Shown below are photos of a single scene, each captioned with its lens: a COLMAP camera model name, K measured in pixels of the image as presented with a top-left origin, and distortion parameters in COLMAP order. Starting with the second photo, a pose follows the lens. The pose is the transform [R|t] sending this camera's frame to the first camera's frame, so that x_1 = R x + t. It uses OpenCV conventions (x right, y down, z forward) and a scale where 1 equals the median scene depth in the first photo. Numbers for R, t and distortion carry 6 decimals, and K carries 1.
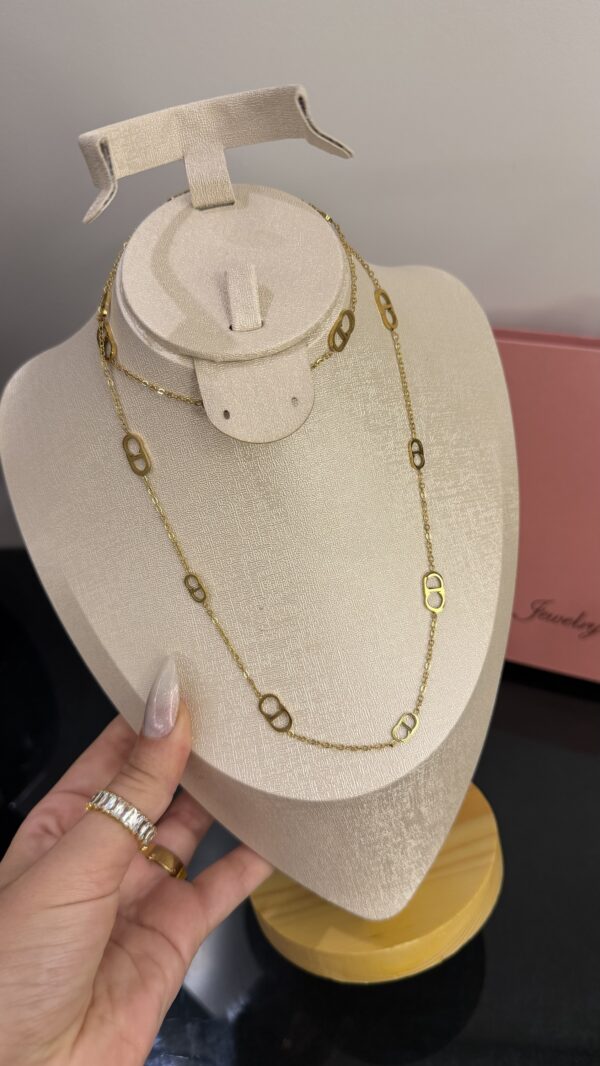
lens RADIAL K [[755.9, 0, 306.3], [0, 755.9, 529.9], [0, 0, 1]] dist [0.241459, -0.000977]
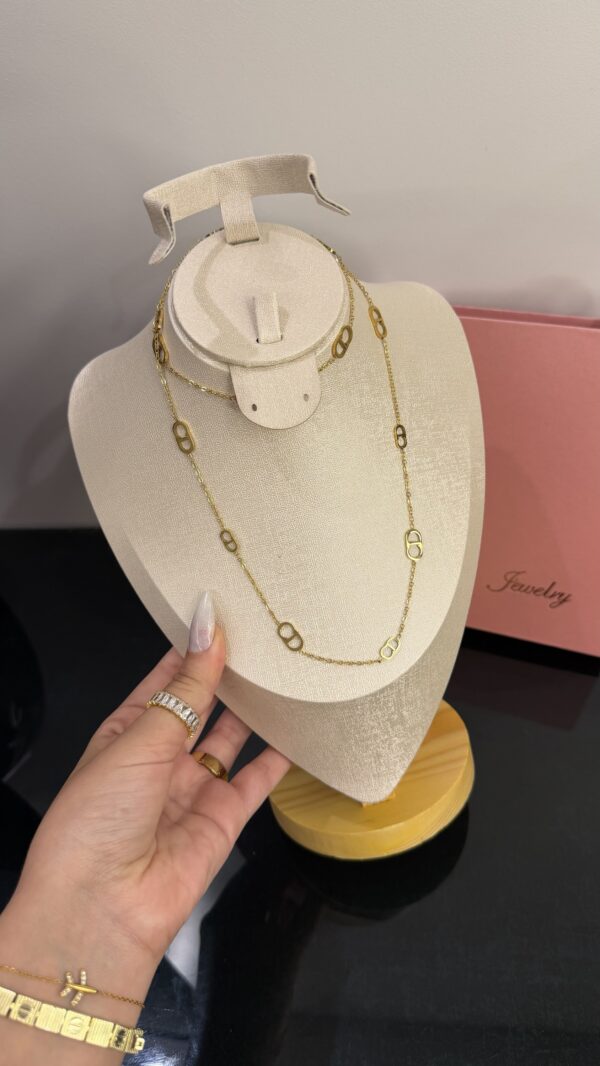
lens RADIAL K [[755.9, 0, 306.3], [0, 755.9, 529.9], [0, 0, 1]] dist [0.241459, -0.000977]
pose [[0.999957, 0.002077, -0.008988, -0.002235], [-0.001746, 0.999325, 0.036681, 0.010034], [0.009058, -0.036664, 0.999287, -0.283336]]
